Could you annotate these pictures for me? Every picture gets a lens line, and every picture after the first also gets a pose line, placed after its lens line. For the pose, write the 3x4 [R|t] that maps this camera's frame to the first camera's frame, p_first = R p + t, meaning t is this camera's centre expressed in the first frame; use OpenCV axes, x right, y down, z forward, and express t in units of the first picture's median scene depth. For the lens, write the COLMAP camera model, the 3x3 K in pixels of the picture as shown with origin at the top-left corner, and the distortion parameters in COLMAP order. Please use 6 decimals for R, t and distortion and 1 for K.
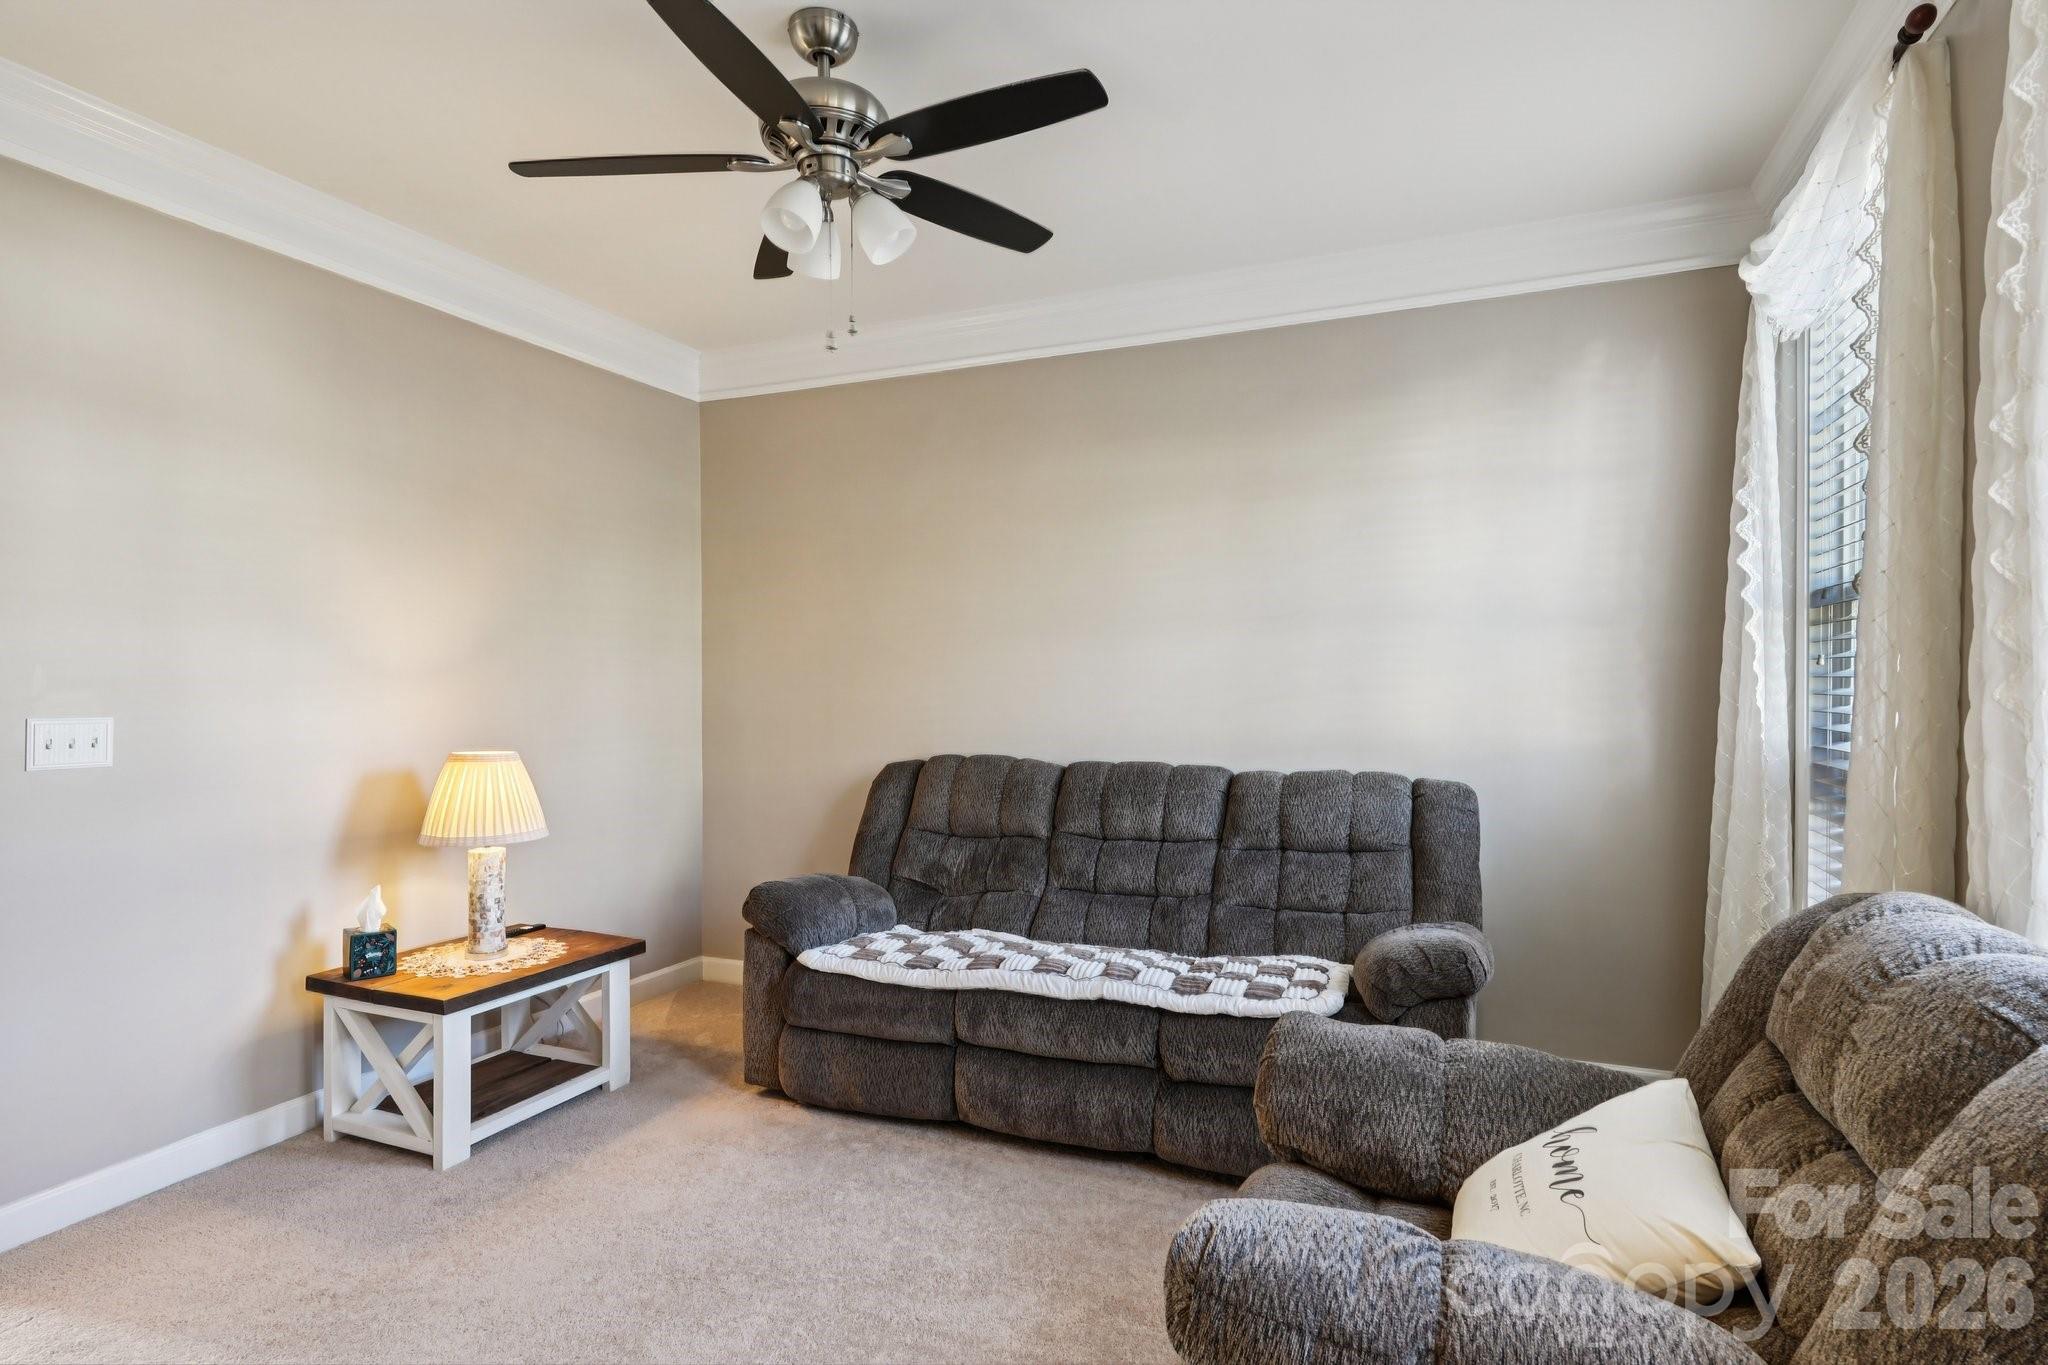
lens RADIAL K [[1062.6, 0, 1035.0], [0, 1062.6, 686.3], [0, 0, 1]] dist [0.001608, 0.001096]
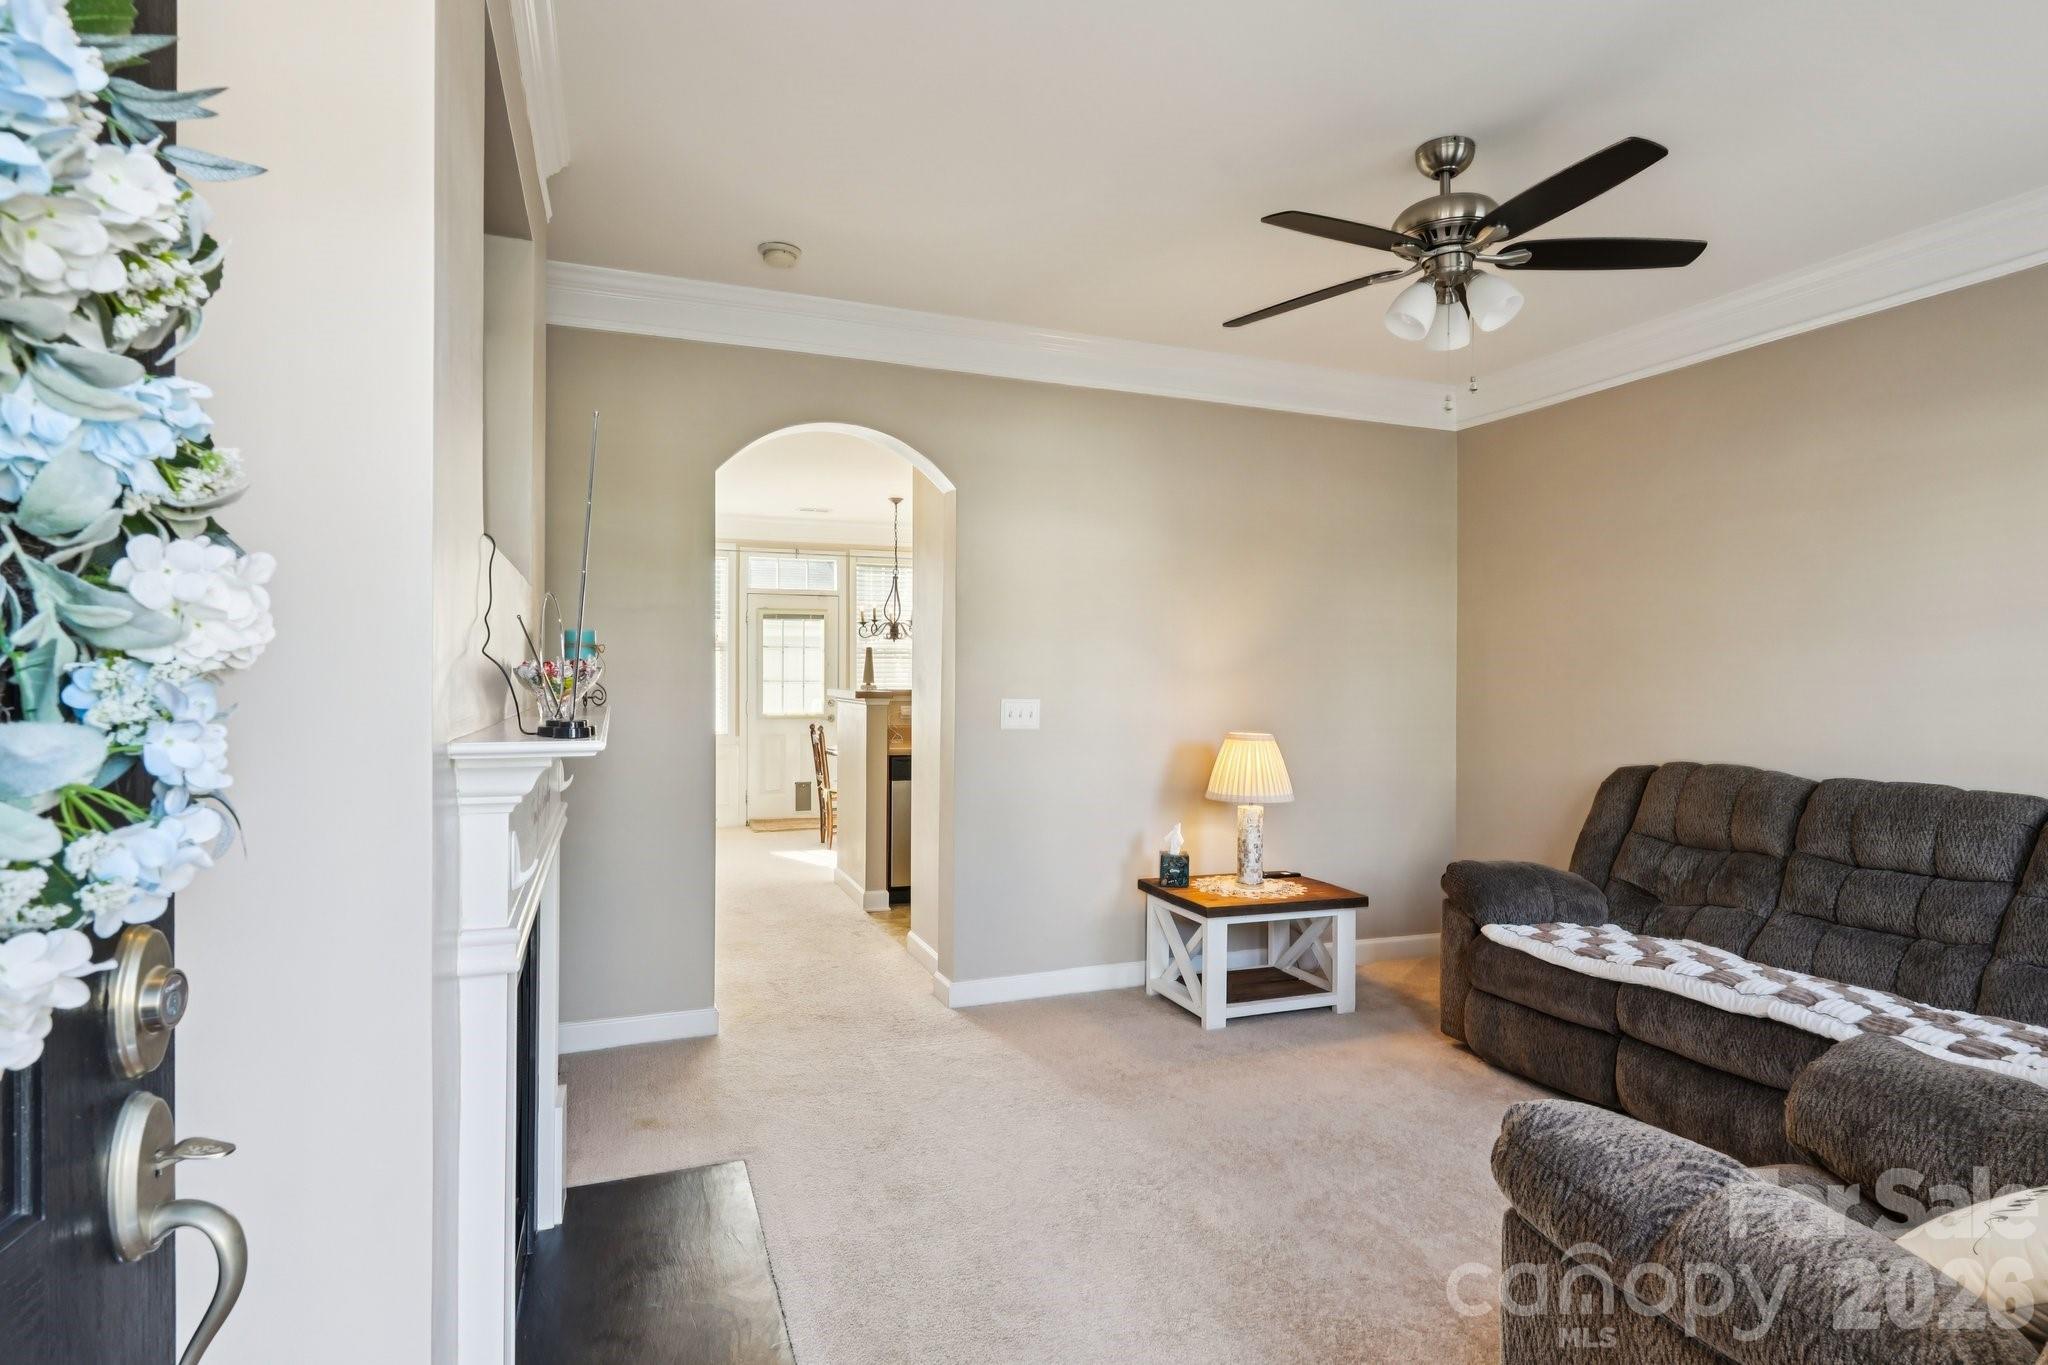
lens RADIAL K [[1062.6, 0, 1033.4], [0, 1062.6, 680.2], [0, 0, 1]] dist [0.001608, 0.001096]
pose [[0.703307, 0.011208, -0.710798, 0.244394], [-0.016892, 0.999857, -0.000949, 0.000819], [0.710685, 0.012674, 0.703396, -0.134935]]
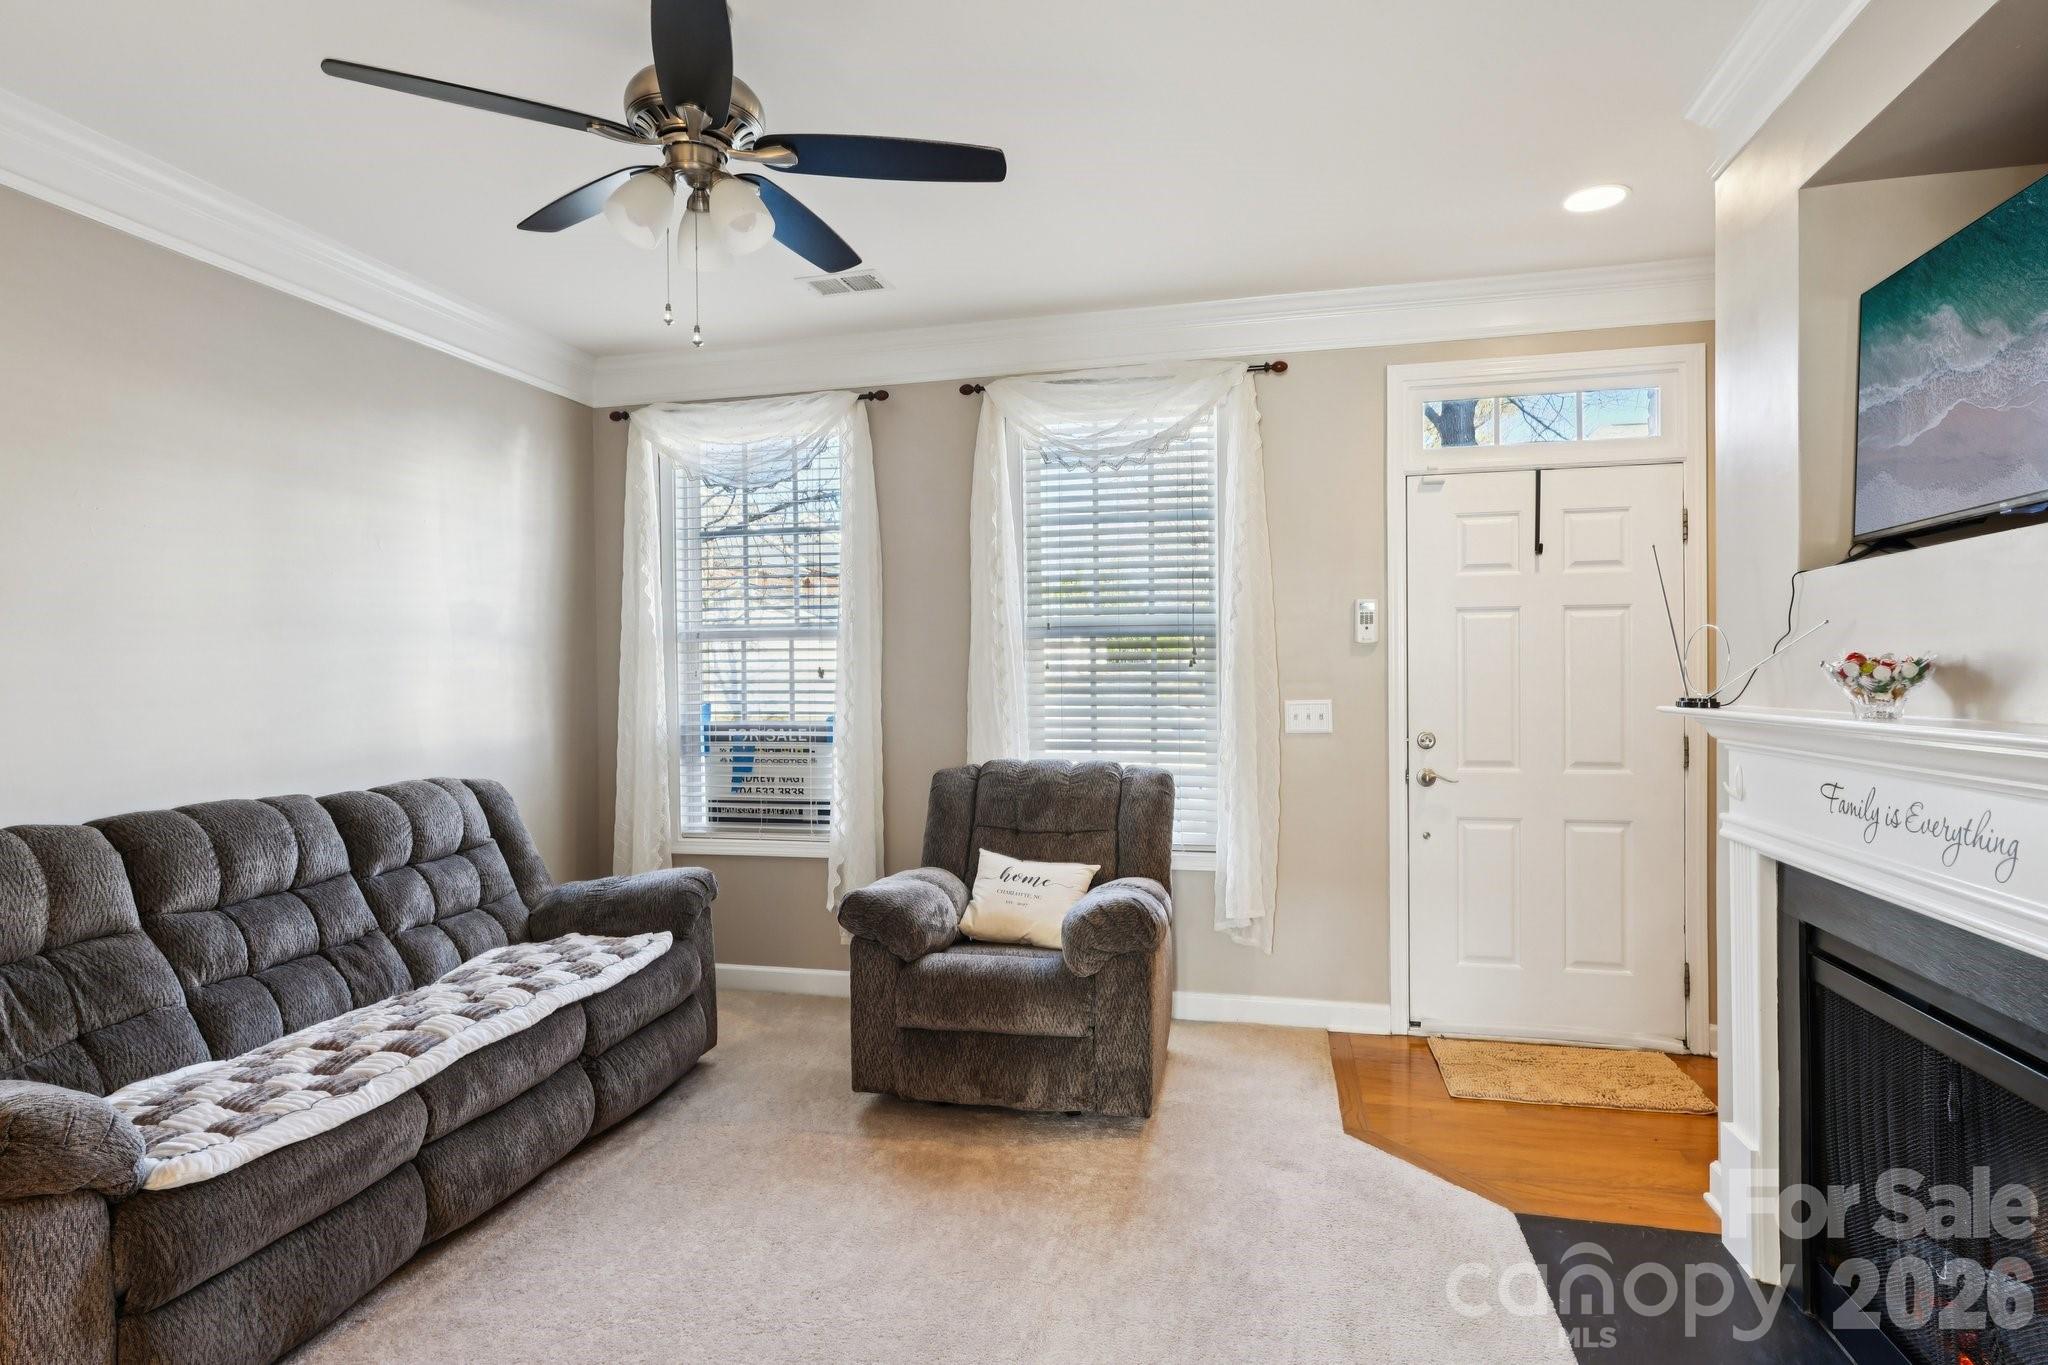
lens RADIAL K [[1062.6, 0, 1028.5], [0, 1062.6, 684.9], [0, 0, 1]] dist [0.001608, 0.001096]
pose [[-0.167897, -0.008814, 0.985765, -0.893851], [0.013959, 0.999839, 0.011318, -0.017767], [-0.985706, 0.015661, -0.167747, 0.636777]]
